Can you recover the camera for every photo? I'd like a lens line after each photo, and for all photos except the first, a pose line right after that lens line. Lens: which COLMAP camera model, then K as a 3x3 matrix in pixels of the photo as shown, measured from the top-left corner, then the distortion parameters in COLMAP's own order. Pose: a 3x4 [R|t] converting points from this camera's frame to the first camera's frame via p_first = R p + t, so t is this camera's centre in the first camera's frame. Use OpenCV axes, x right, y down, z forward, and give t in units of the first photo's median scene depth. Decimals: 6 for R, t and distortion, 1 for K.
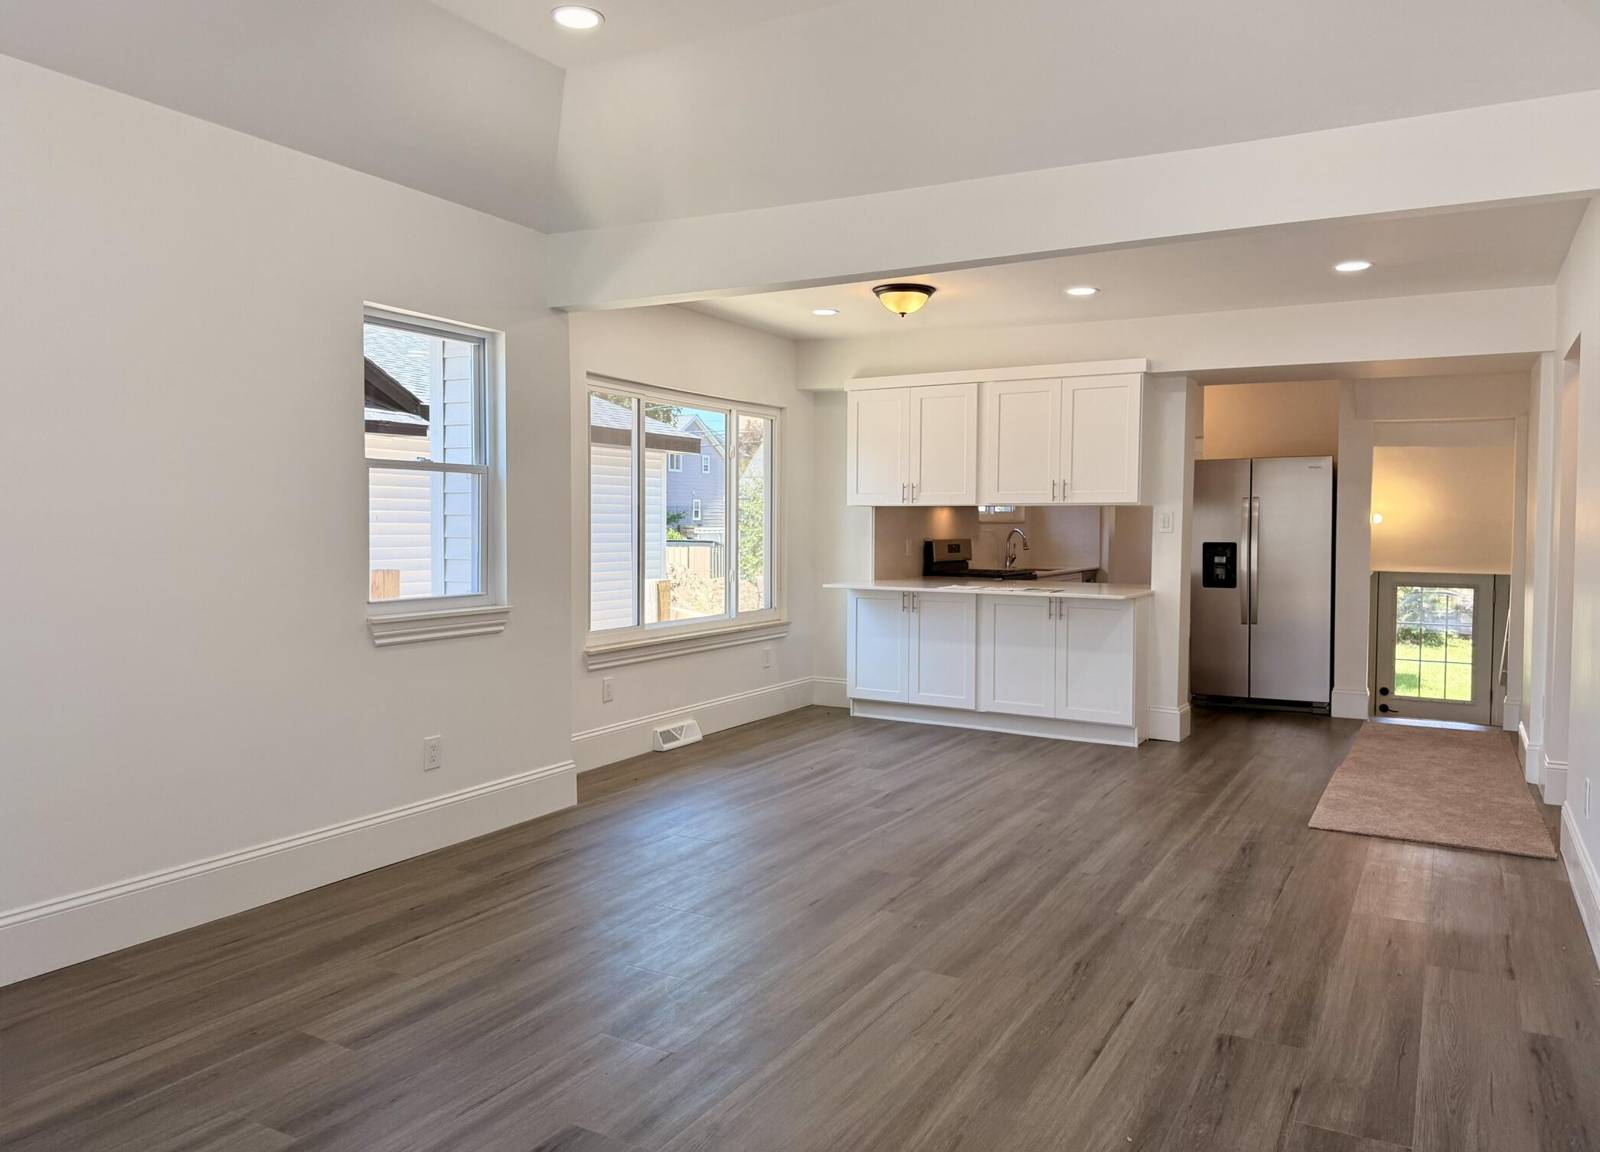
lens RADIAL K [[1135.4, 0, 800.7], [0, 1135.4, 574.9], [0, 0, 1]] dist [0.000383, -0.000432]
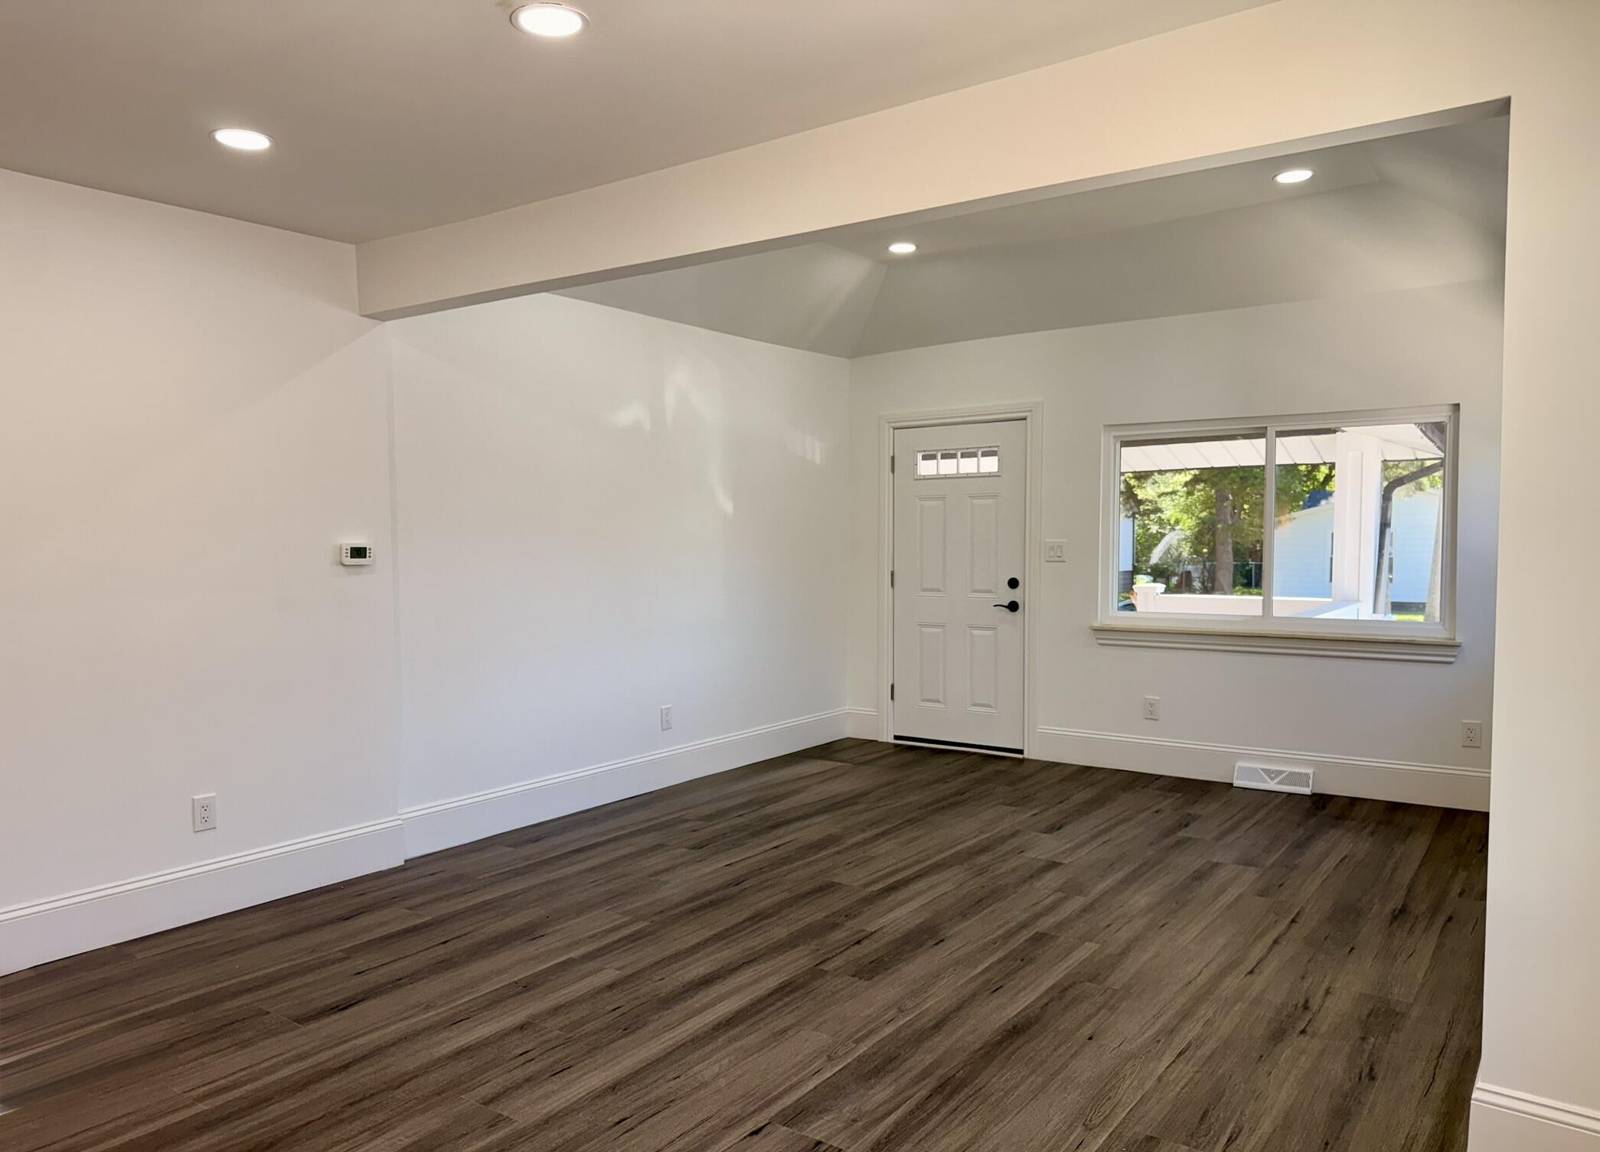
lens RADIAL K [[1135.4, 0, 798.4], [0, 1135.4, 579.1], [0, 0, 1]] dist [0.000383, -0.000432]
pose [[-0.995358, 0.001827, 0.096226, 0.042203], [0.009675, 0.996654, 0.081160, -0.114803], [-0.095756, 0.081715, -0.992045, 2.191490]]
